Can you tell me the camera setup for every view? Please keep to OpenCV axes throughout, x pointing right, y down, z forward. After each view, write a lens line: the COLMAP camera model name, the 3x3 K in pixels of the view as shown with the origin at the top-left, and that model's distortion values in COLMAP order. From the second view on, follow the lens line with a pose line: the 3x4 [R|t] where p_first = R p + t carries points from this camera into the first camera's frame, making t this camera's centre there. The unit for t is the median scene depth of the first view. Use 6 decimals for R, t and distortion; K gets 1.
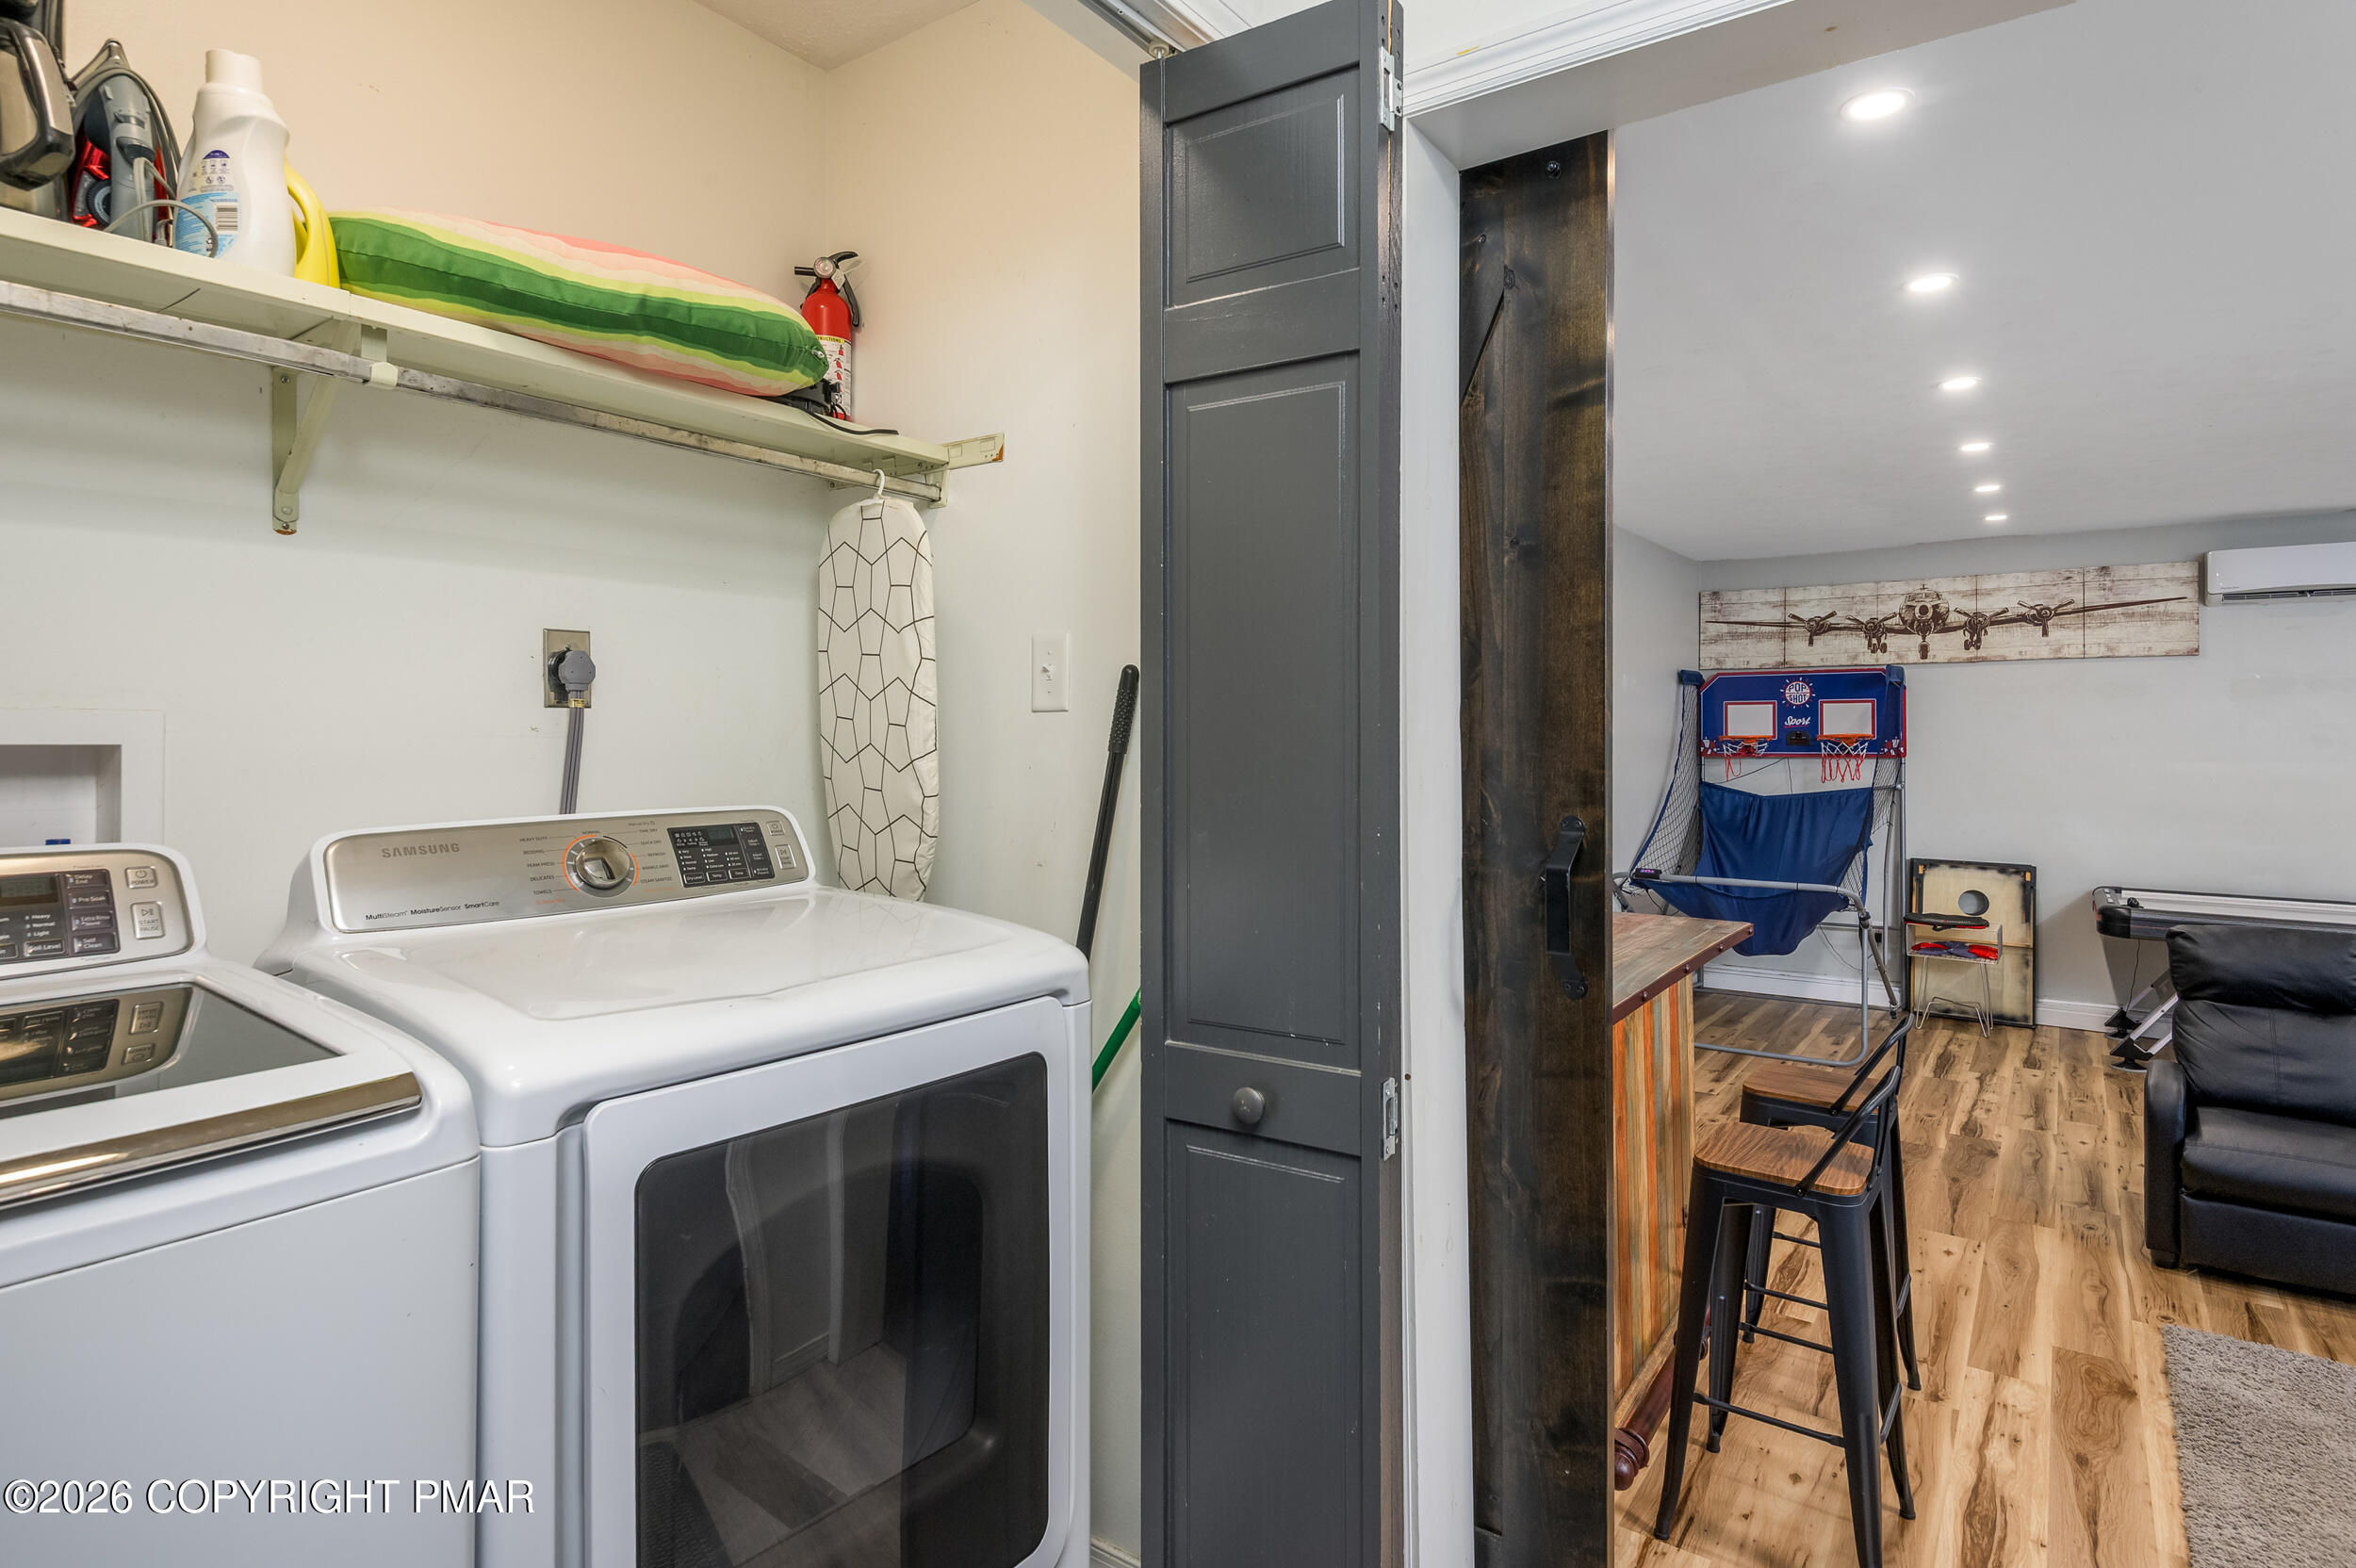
lens RADIAL K [[1284.0, 0, 1172.1], [0, 1284.0, 739.8], [0, 0, 1]] dist [0.005024, -0.000292]
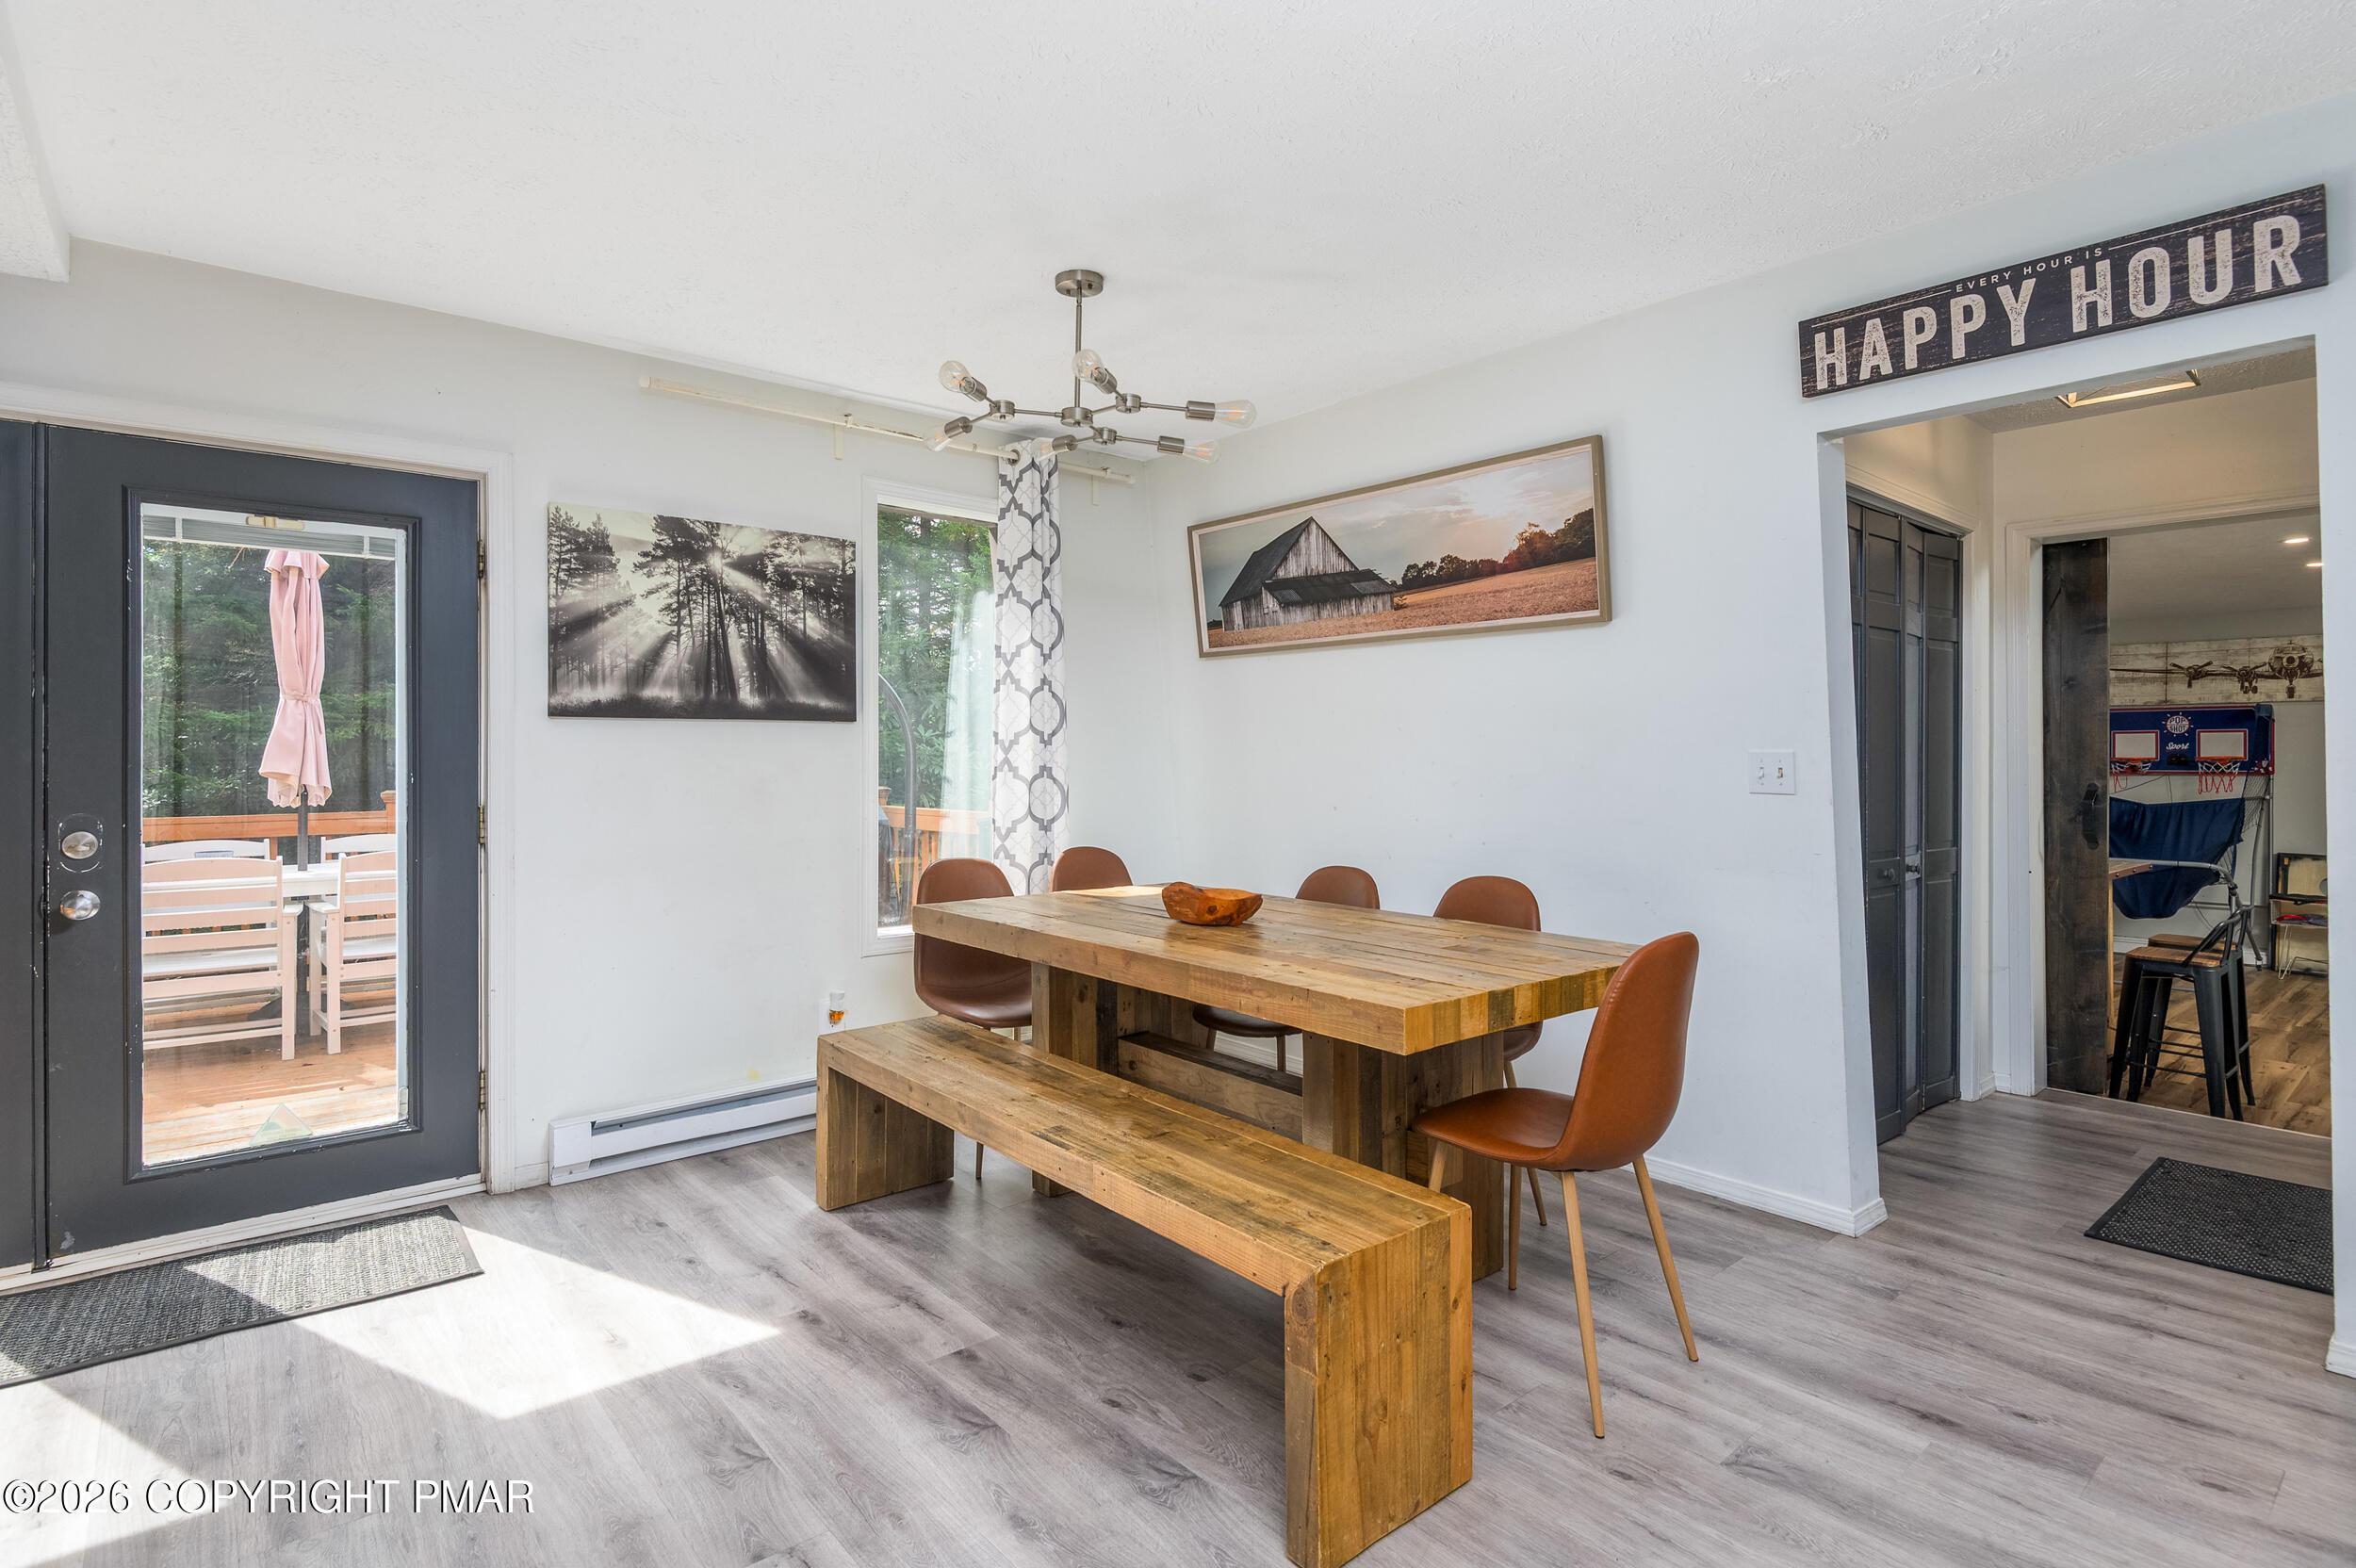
lens RADIAL K [[1146.5, 0, 1202.4], [0, 1146.5, 763.8], [0, 0, 1]] dist [-0.011033, -0.003736]
pose [[0.968007, 0.004659, -0.250881, -0.183072], [-0.004120, 0.999988, 0.002674, 0.004066], [0.250891, -0.001555, 0.968014, -0.364307]]
